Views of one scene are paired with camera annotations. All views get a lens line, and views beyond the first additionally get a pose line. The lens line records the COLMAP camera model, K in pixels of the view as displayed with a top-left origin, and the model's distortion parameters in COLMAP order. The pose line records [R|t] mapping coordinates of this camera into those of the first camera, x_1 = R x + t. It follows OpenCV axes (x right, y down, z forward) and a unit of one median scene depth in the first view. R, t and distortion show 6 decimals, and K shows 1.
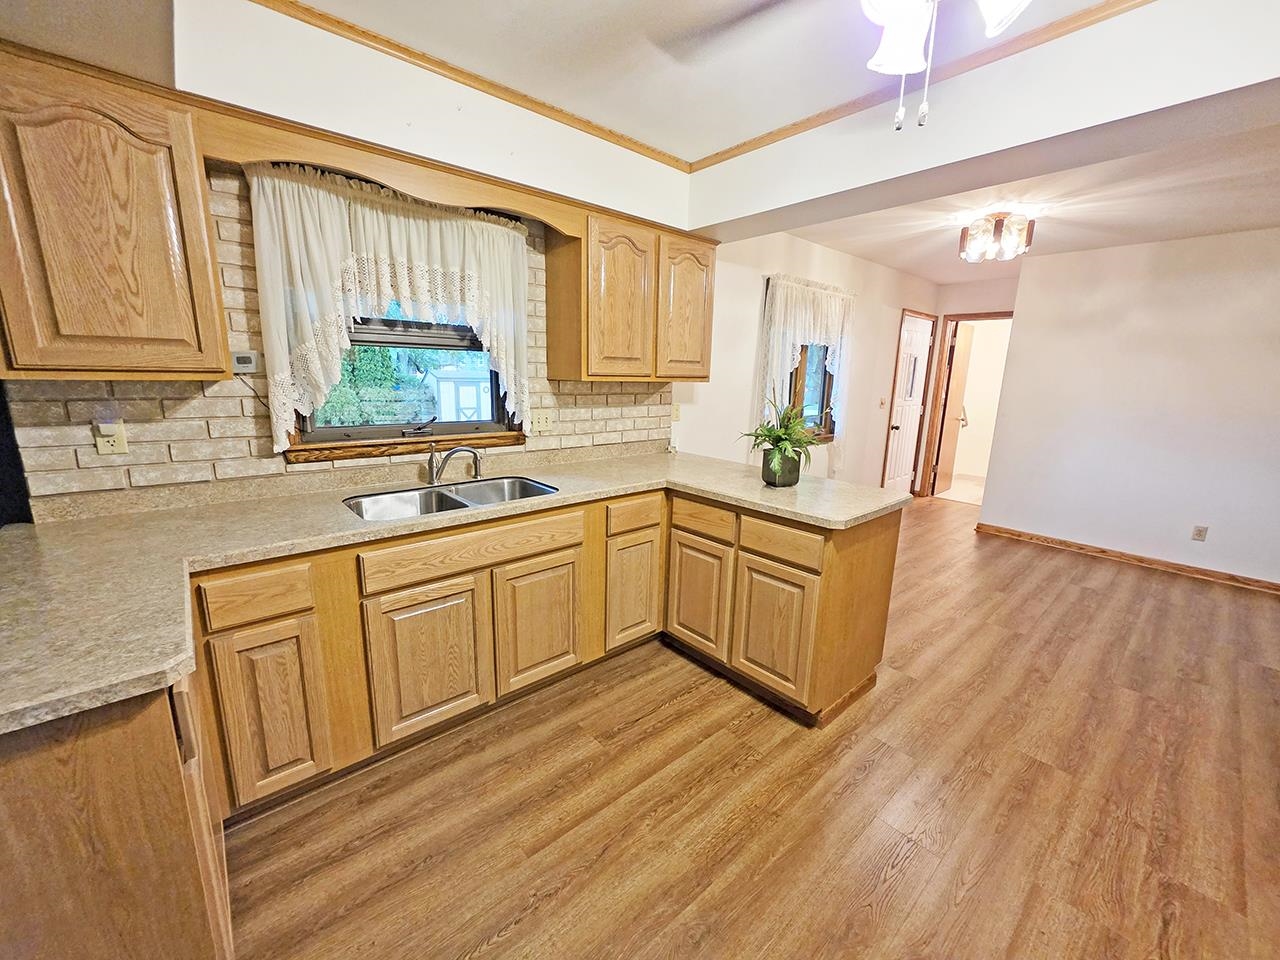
lens RADIAL K [[509.3, 0, 638.2], [0, 509.3, 479.8], [0, 0, 1]] dist [0.001618, 0.000117]
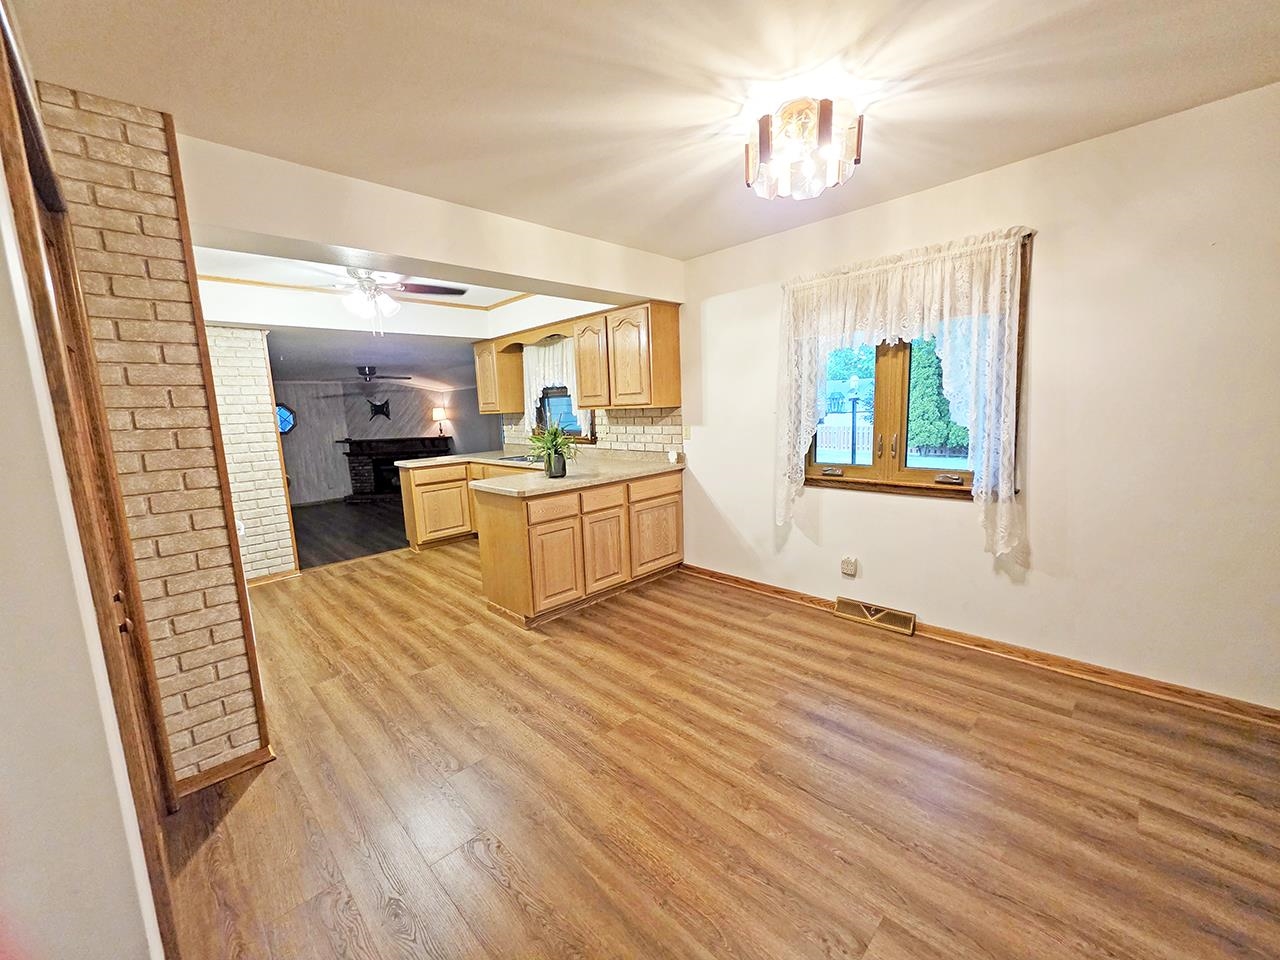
lens RADIAL K [[509.3, 0, 638.6], [0, 509.3, 478.9], [0, 0, 1]] dist [0.001618, 0.000117]
pose [[0.059356, 0.119950, -0.991004, 1.586707], [-0.164938, 0.980288, 0.108774, -0.169213], [0.984516, 0.156998, 0.077970, 1.007014]]
